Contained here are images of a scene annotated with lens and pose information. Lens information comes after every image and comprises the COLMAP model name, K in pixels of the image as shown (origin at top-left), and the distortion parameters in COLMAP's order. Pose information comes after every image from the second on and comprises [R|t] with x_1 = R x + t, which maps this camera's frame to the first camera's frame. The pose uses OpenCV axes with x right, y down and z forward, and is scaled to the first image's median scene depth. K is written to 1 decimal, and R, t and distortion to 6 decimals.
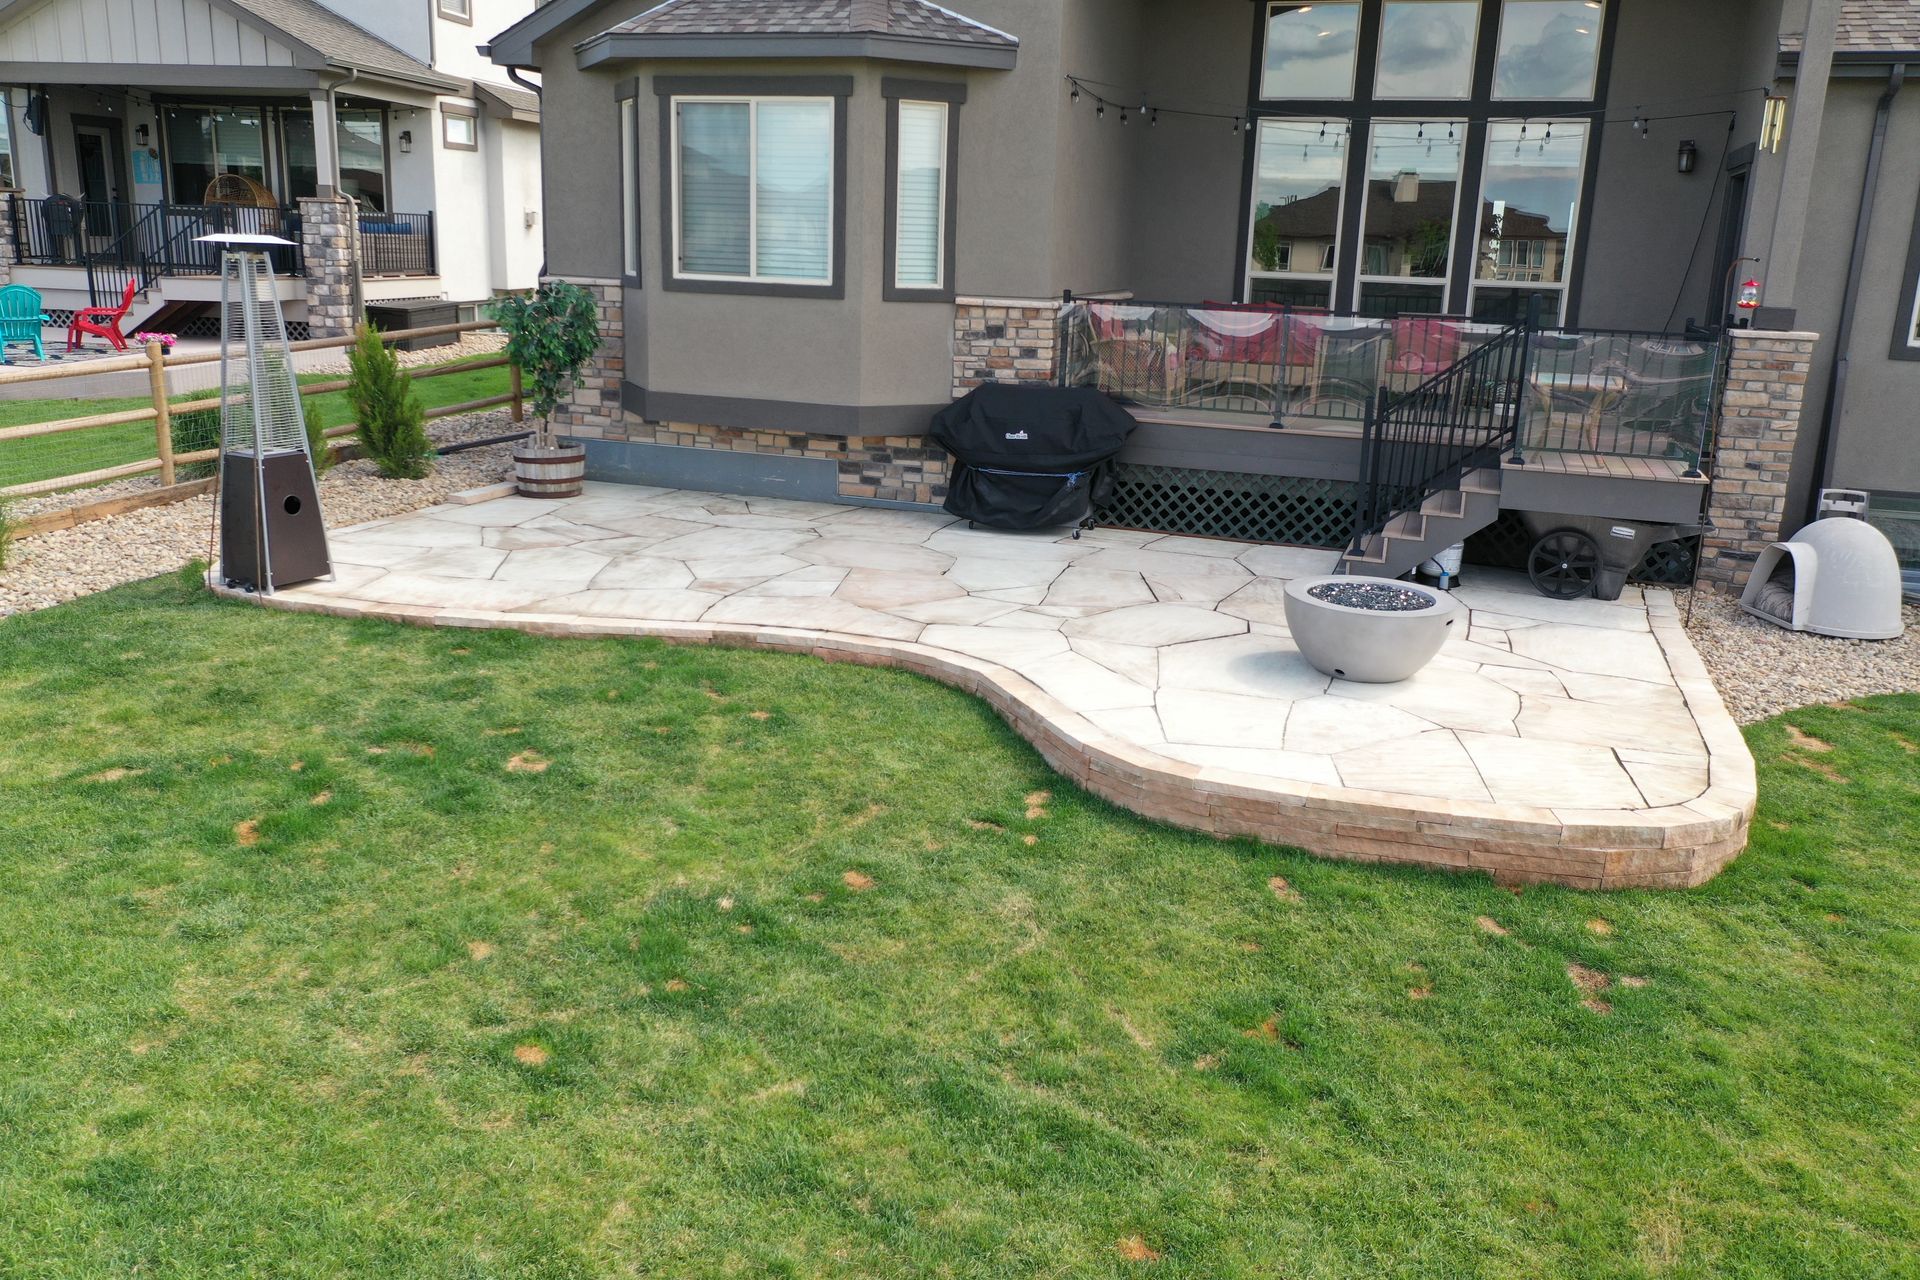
lens RADIAL K [[1500.7, 0, 966.6], [0, 1500.7, 628.9], [0, 0, 1]] dist [-0.018942, 0.016459]
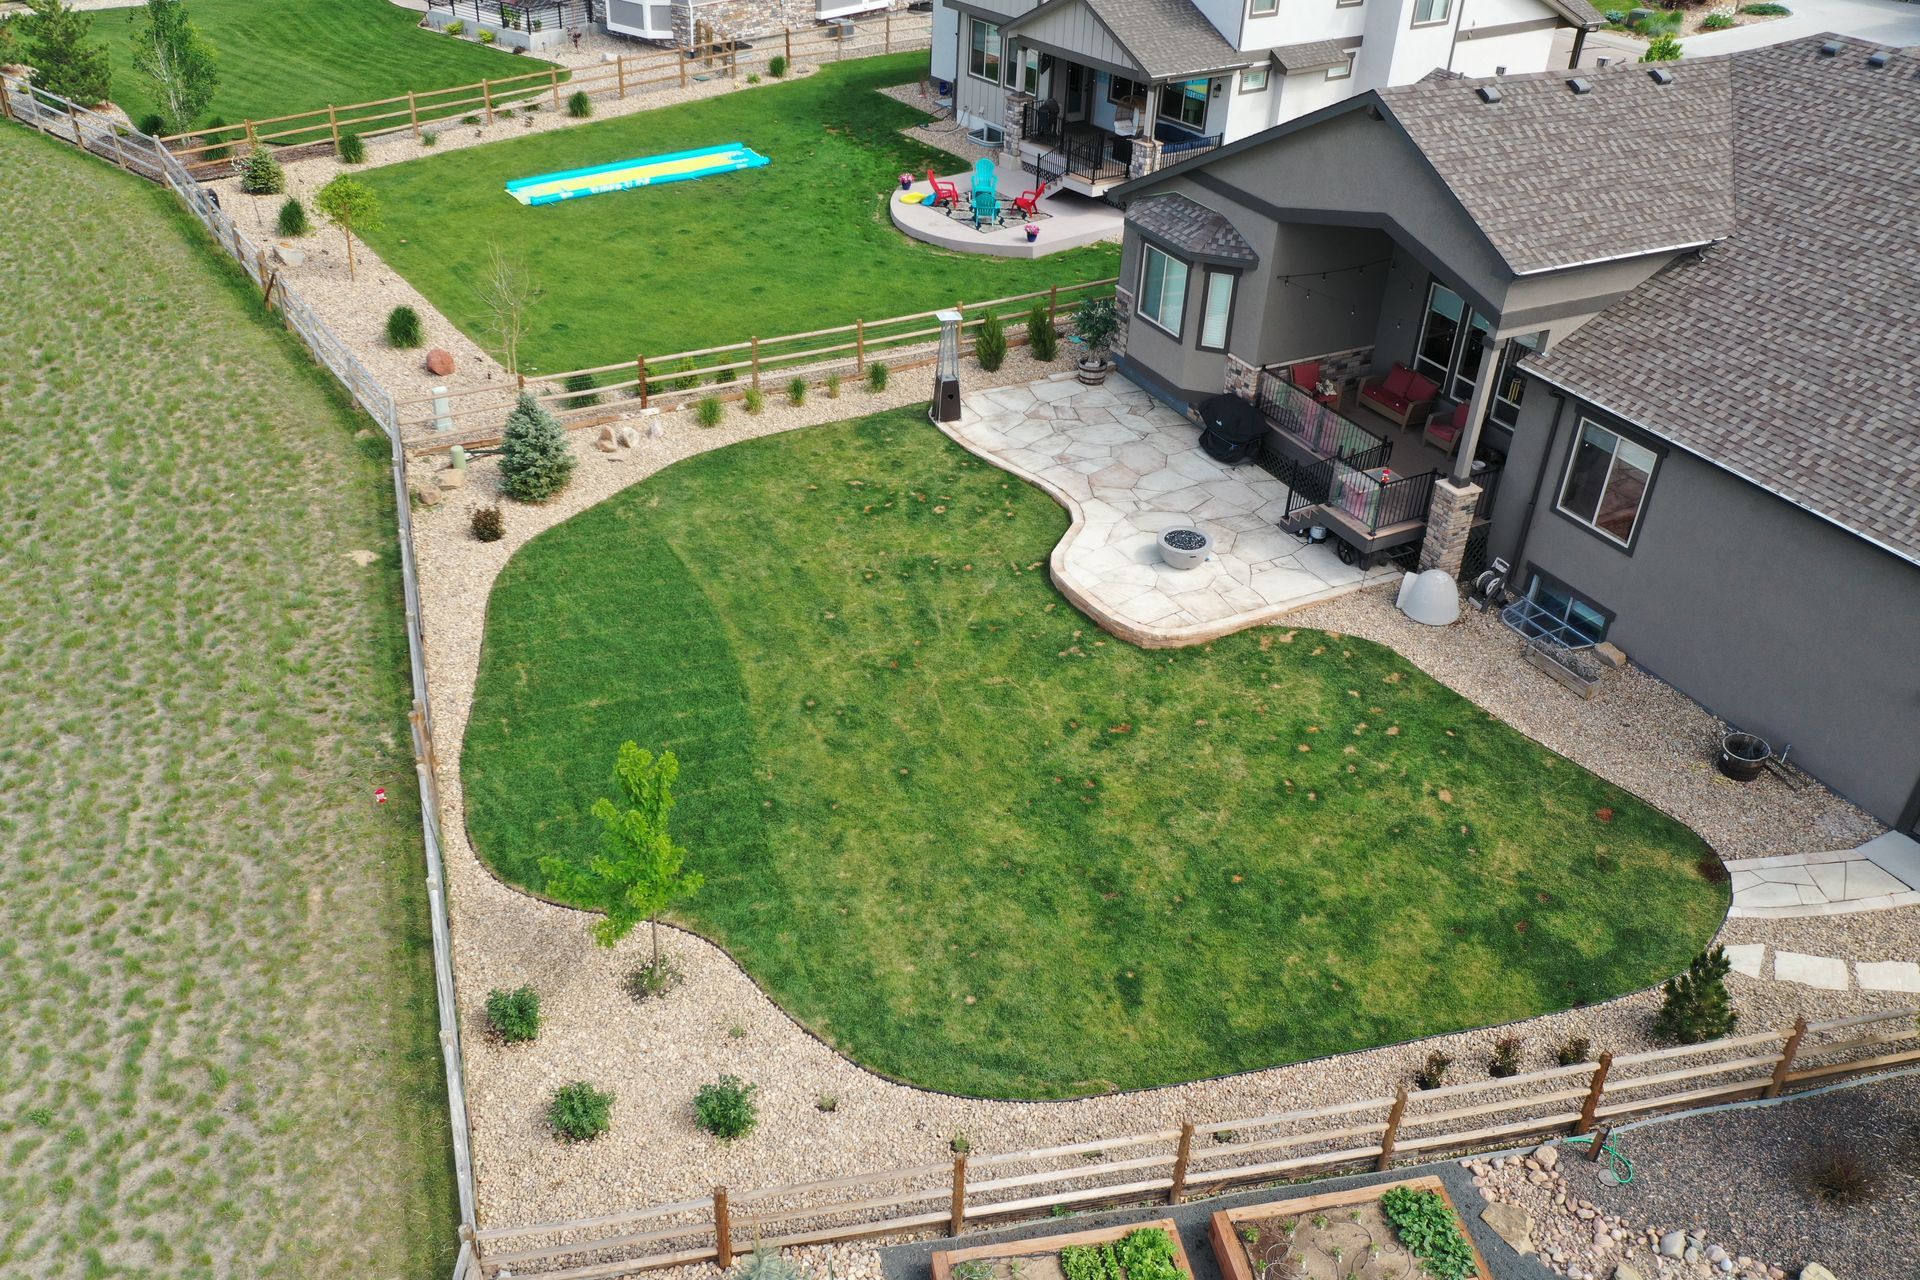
lens RADIAL K [[1500.7, 0, 964.0], [0, 1500.7, 635.3], [0, 0, 1]] dist [-0.018942, 0.016459]
pose [[0.727975, 0.369651, -0.577417, 1.257868], [-0.187409, 0.917415, 0.351037, -0.586947], [0.659493, -0.147333, 0.737131, -1.099906]]
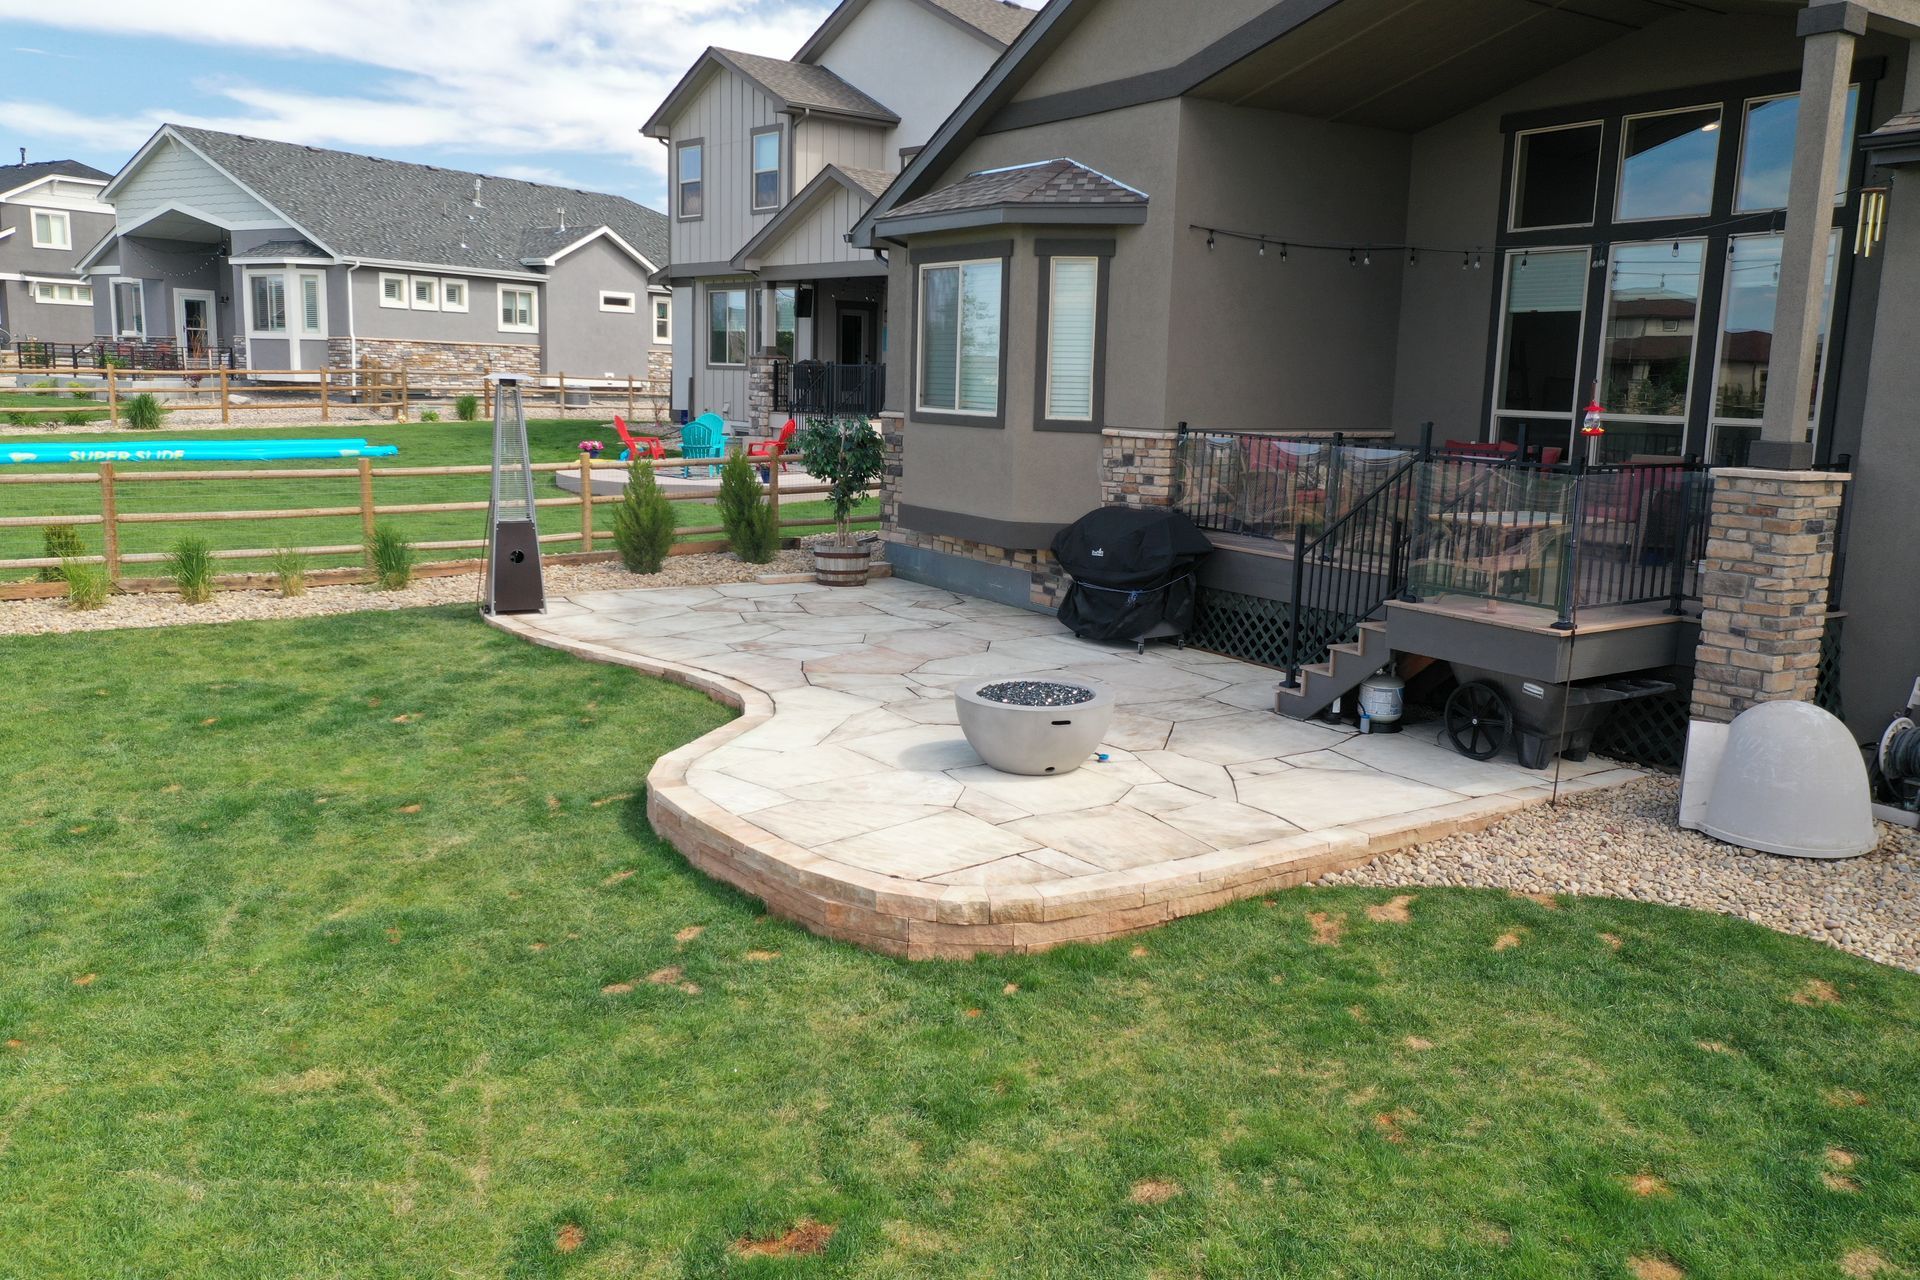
lens RADIAL K [[1500.7, 0, 963.0], [0, 1500.7, 631.8], [0, 0, 1]] dist [-0.018942, 0.016459]
pose [[0.790147, 0.091111, -0.606107, 0.620666], [-0.154243, 0.986623, -0.052768, -0.000670], [0.593192, 0.135182, 0.793630, 0.092327]]
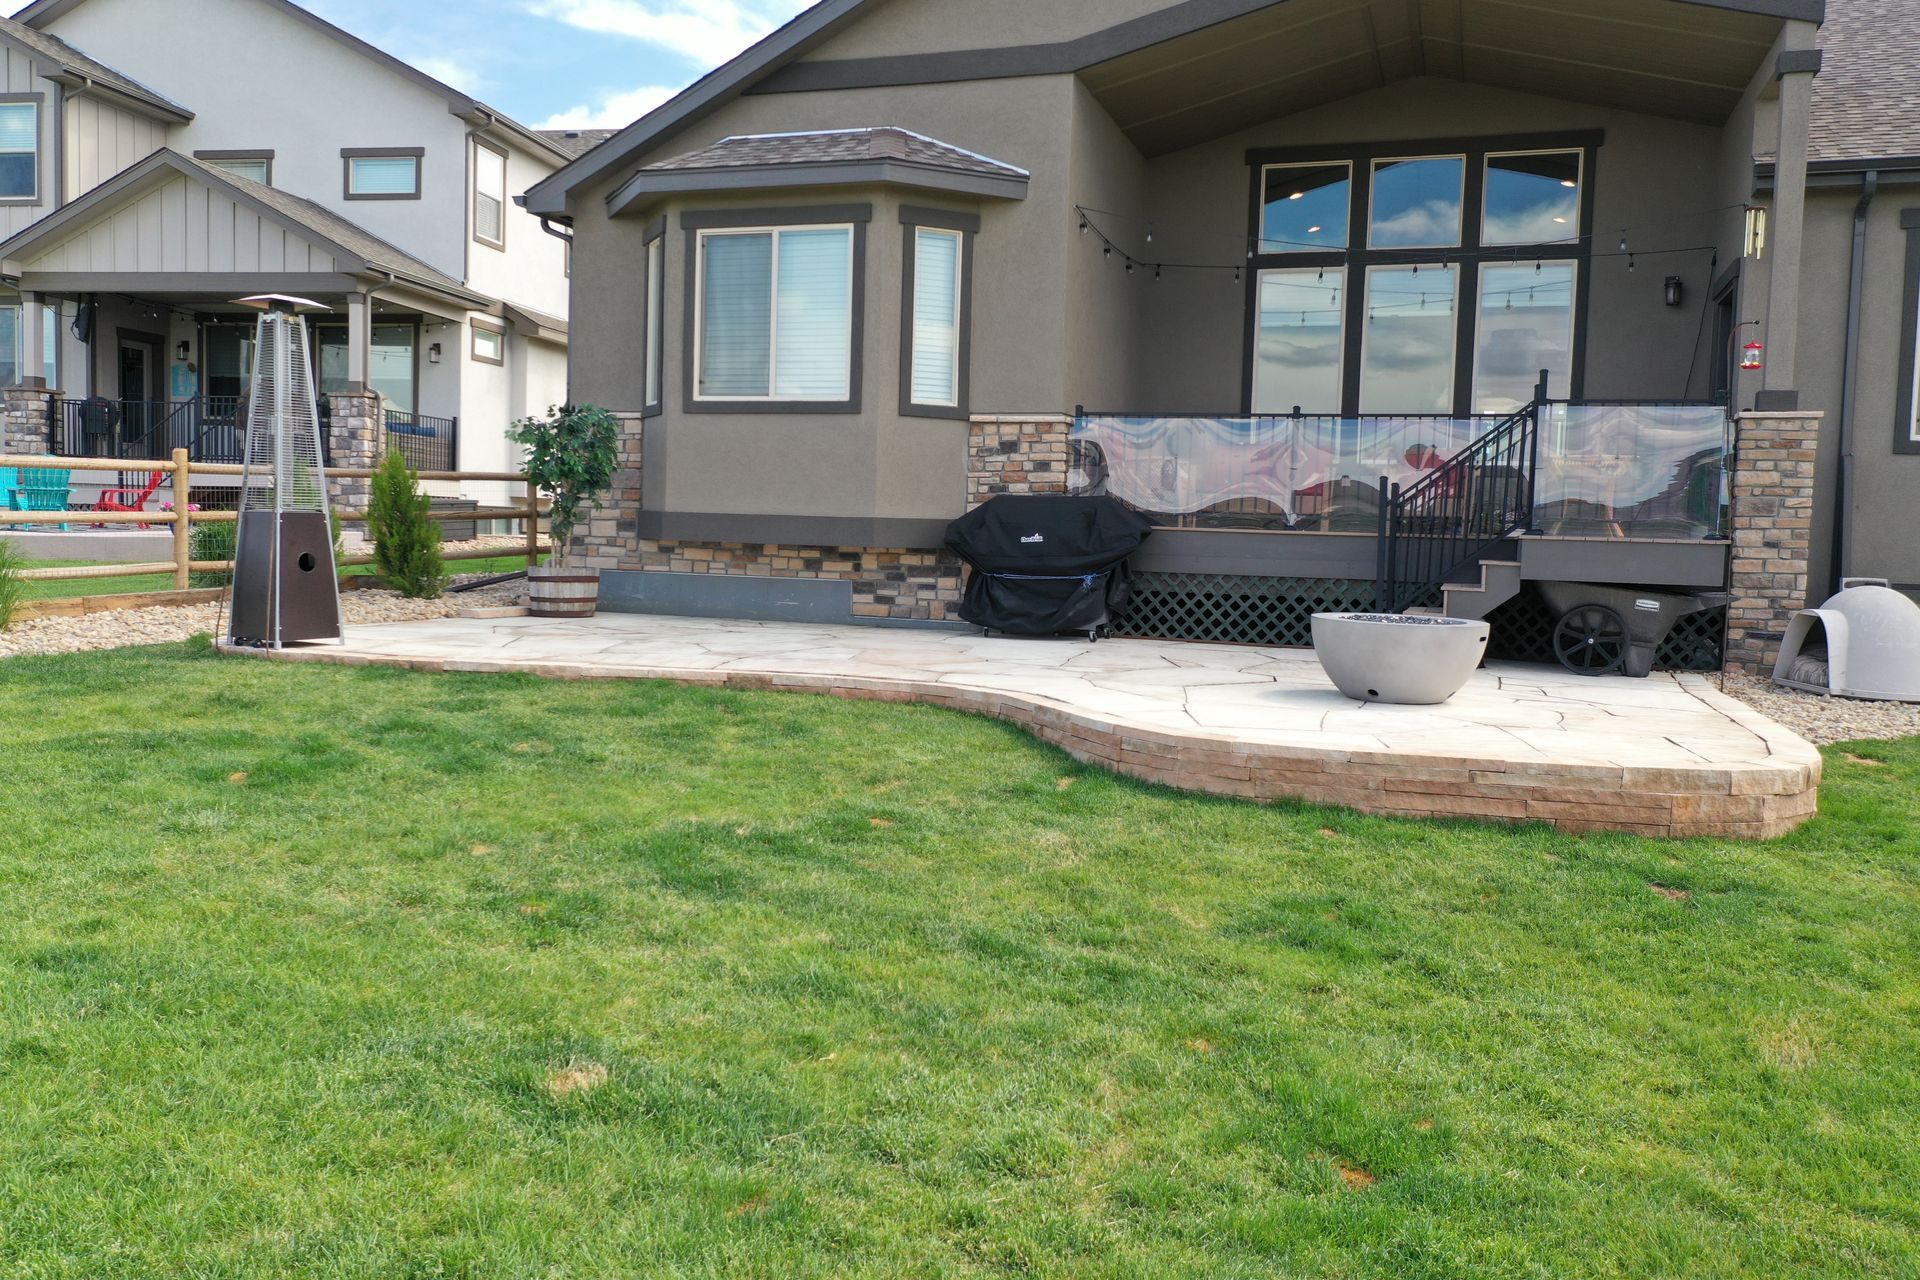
lens RADIAL K [[1500.7, 0, 966.9], [0, 1500.7, 628.9], [0, 0, 1]] dist [-0.018942, 0.016459]
pose [[0.999992, -0.004010, -0.000930, -0.009377], [0.003761, 0.981837, -0.189688, 0.120917], [0.001673, 0.189683, 0.981844, 0.026967]]
